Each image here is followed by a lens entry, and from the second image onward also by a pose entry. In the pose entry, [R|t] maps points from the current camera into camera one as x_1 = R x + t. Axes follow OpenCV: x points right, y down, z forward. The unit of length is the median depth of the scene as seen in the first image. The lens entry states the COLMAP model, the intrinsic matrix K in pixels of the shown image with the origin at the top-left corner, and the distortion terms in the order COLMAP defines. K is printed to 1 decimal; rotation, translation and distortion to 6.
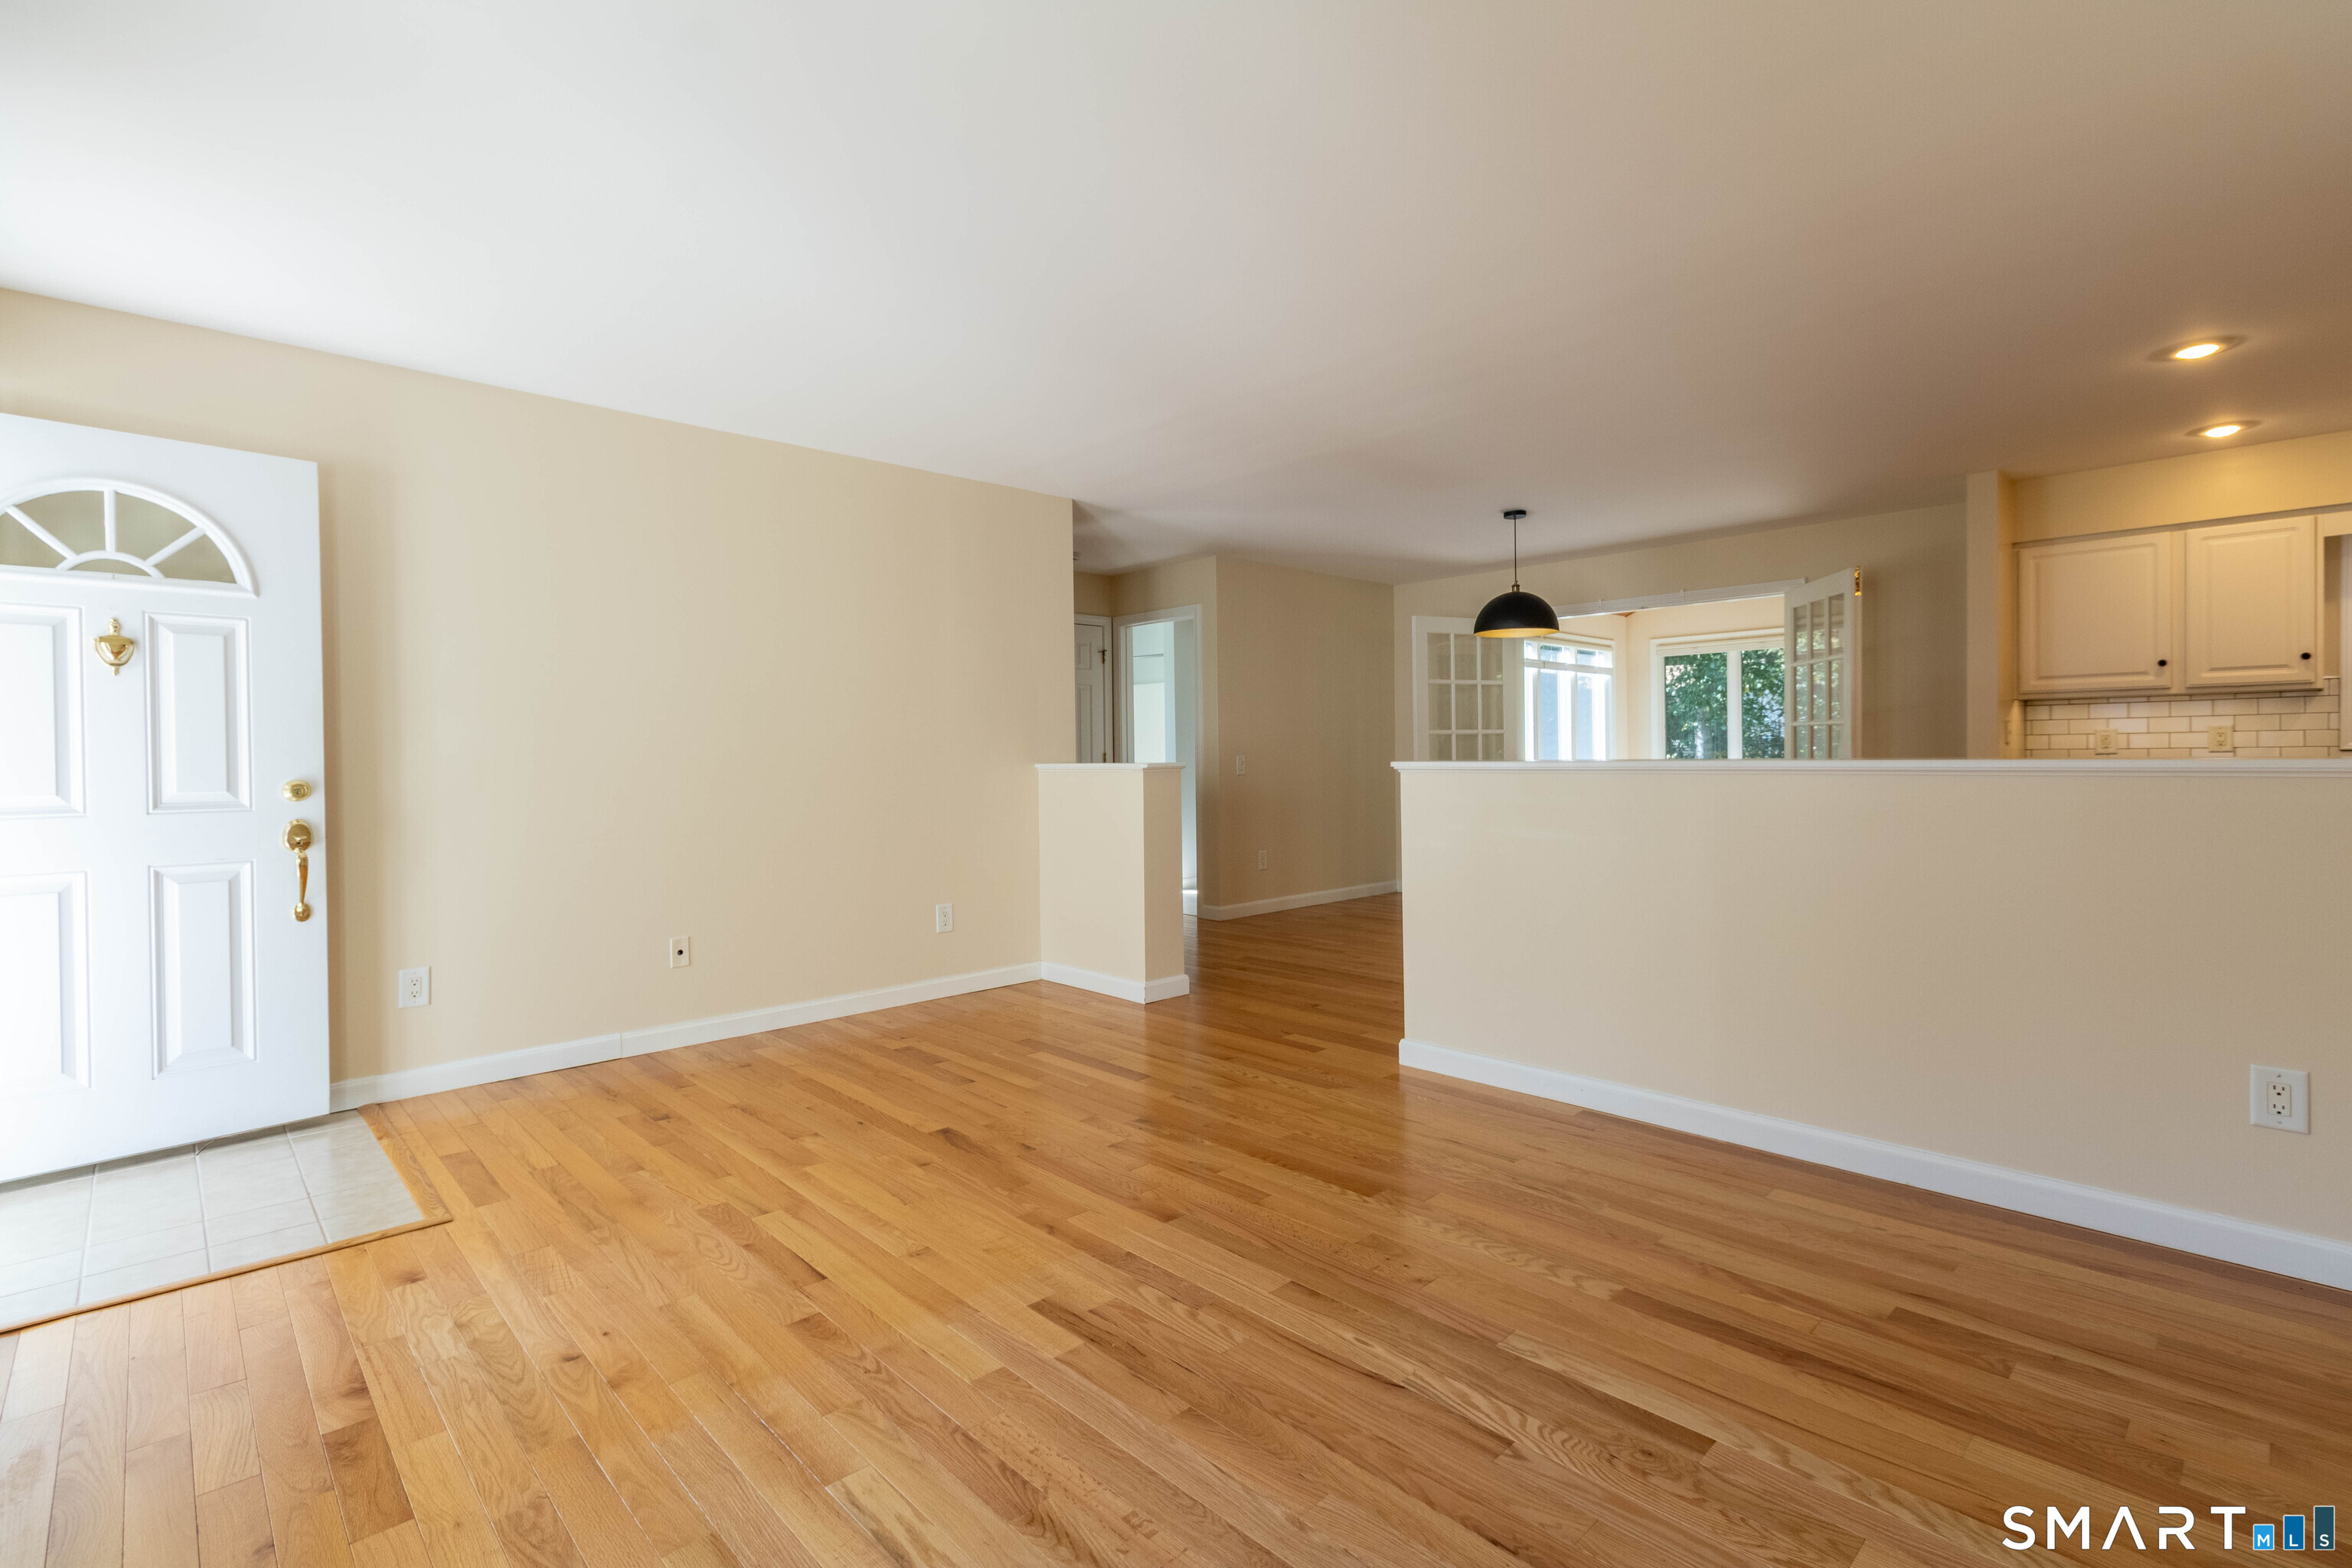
lens RADIAL K [[1082.7, 0, 1164.2], [0, 1082.7, 771.7], [0, 0, 1]] dist [0.003198, 0.000295]
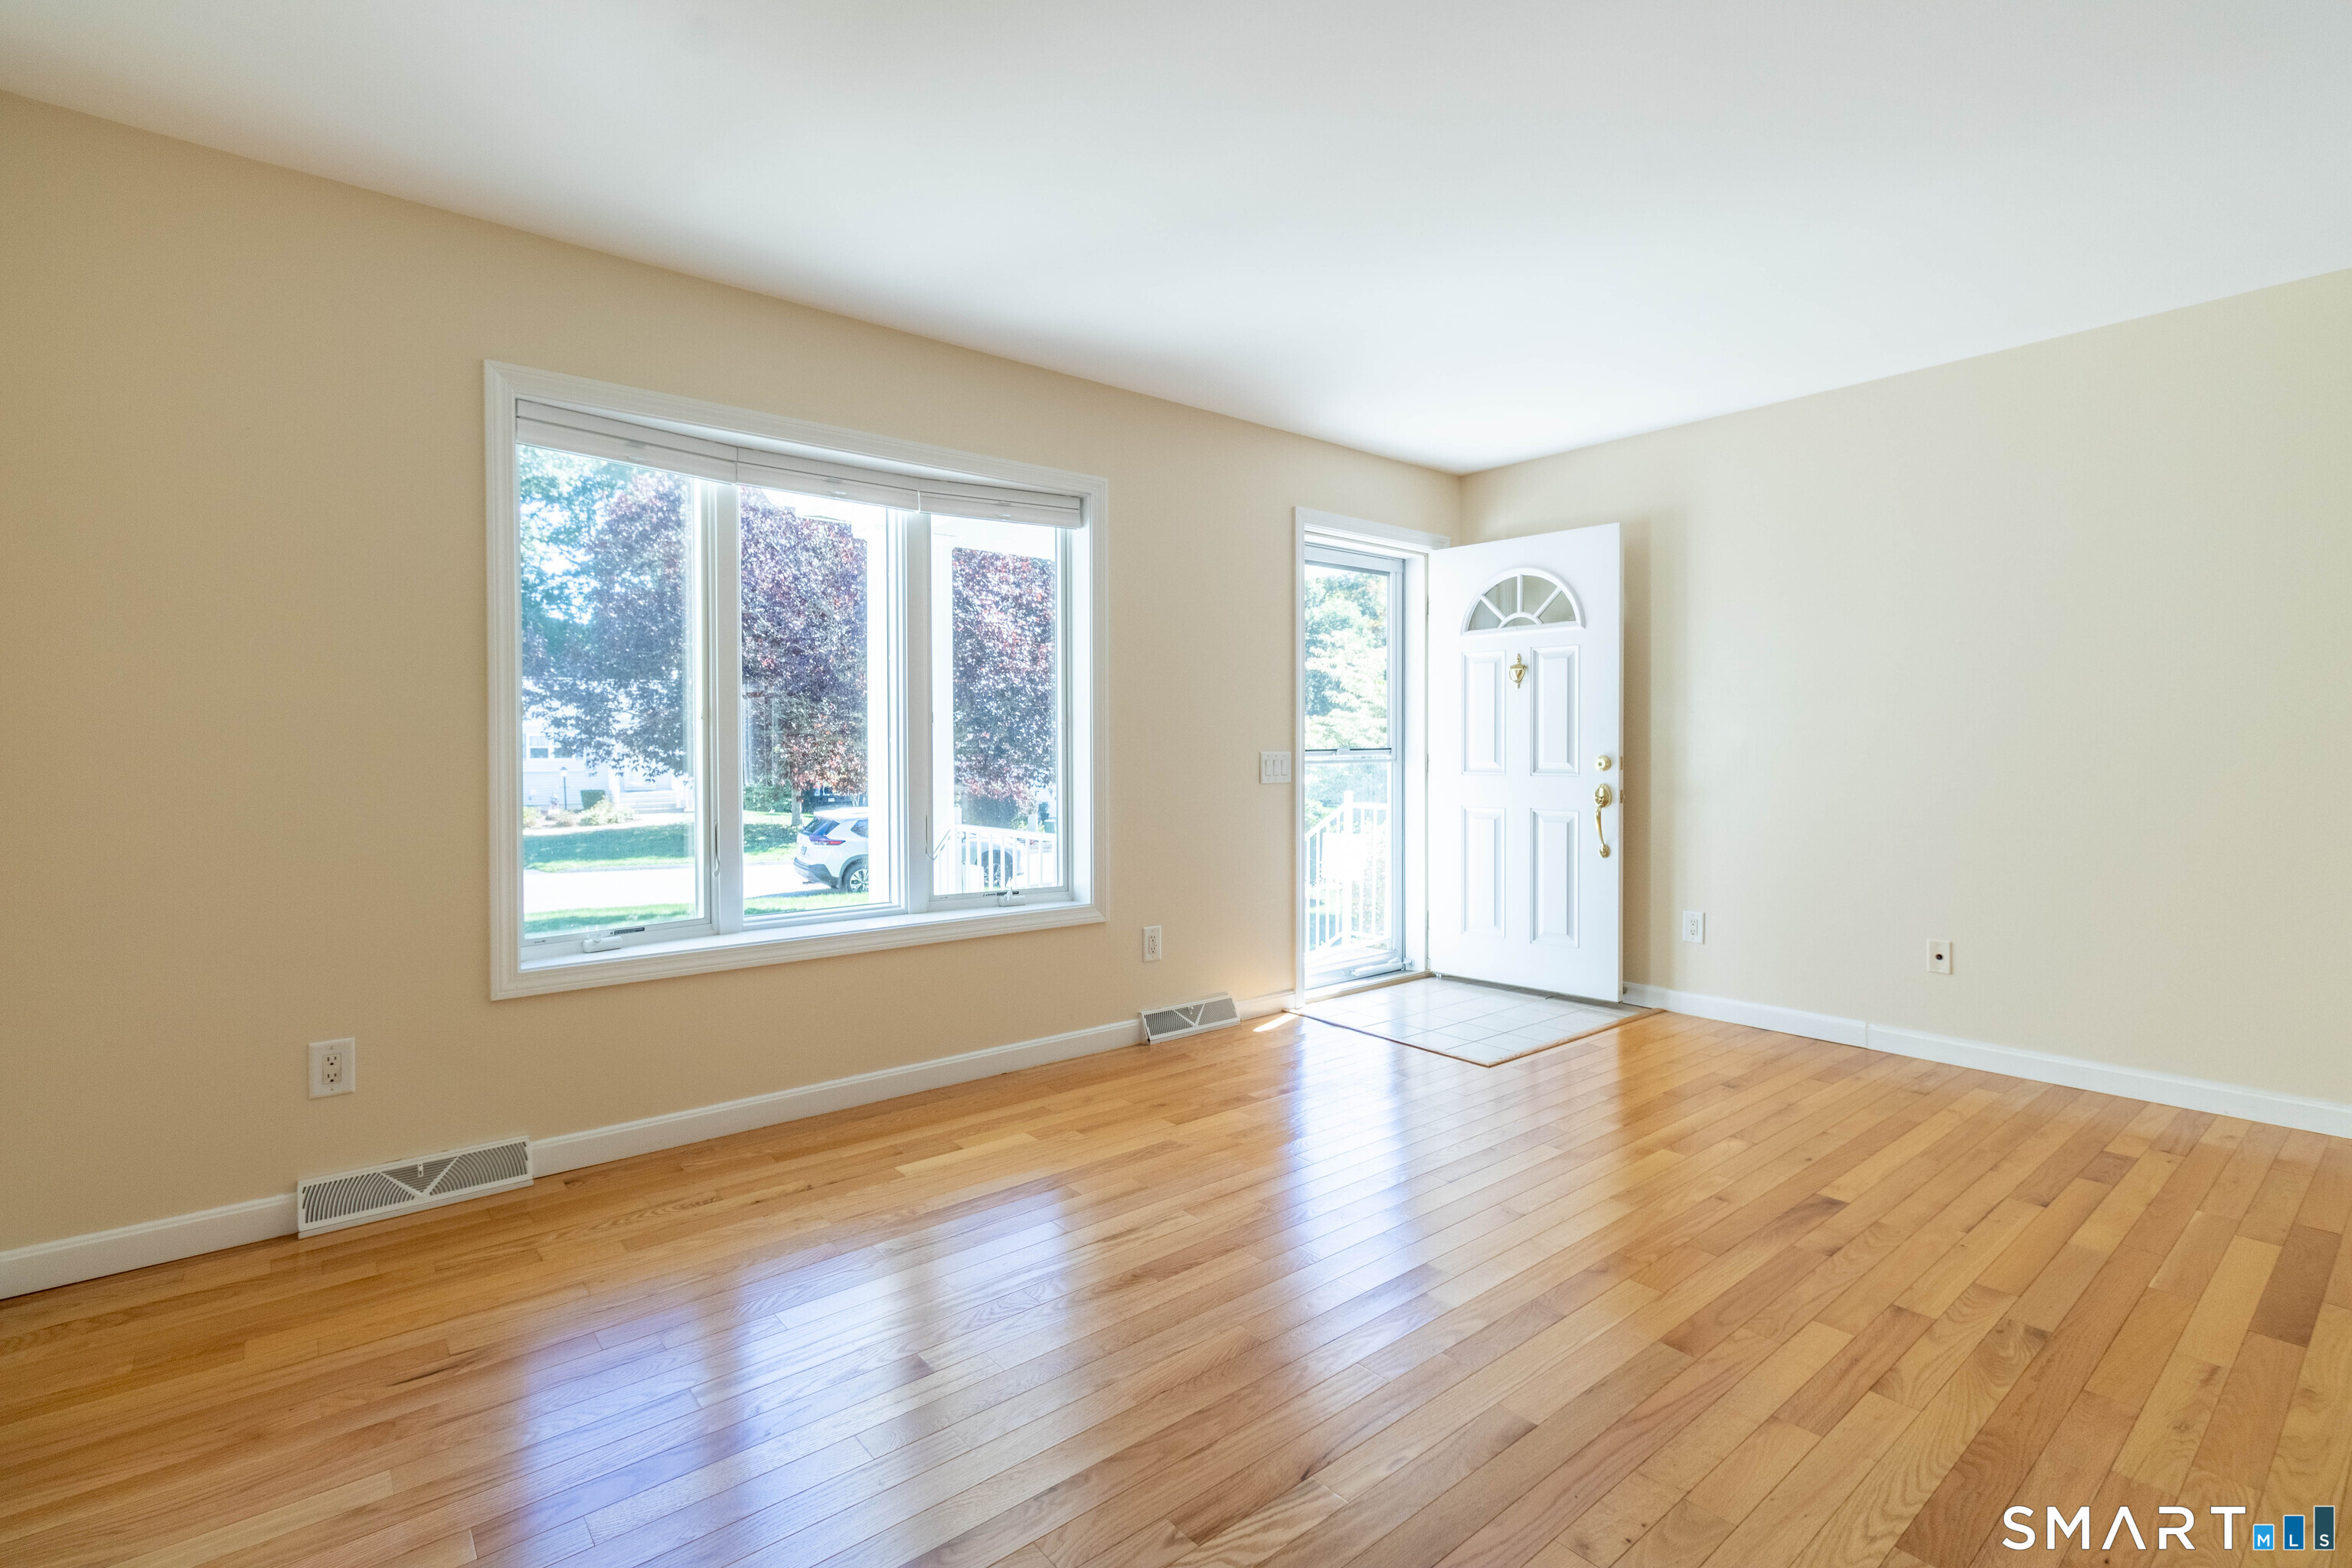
lens RADIAL K [[1082.7, 0, 1186.4], [0, 1082.7, 763.0], [0, 0, 1]] dist [0.003198, 0.000295]
pose [[-0.059942, 0.025091, -0.997886, 0.595494], [-0.011727, 0.999597, 0.025839, -0.012106], [0.998133, 0.013251, -0.059623, 0.528198]]
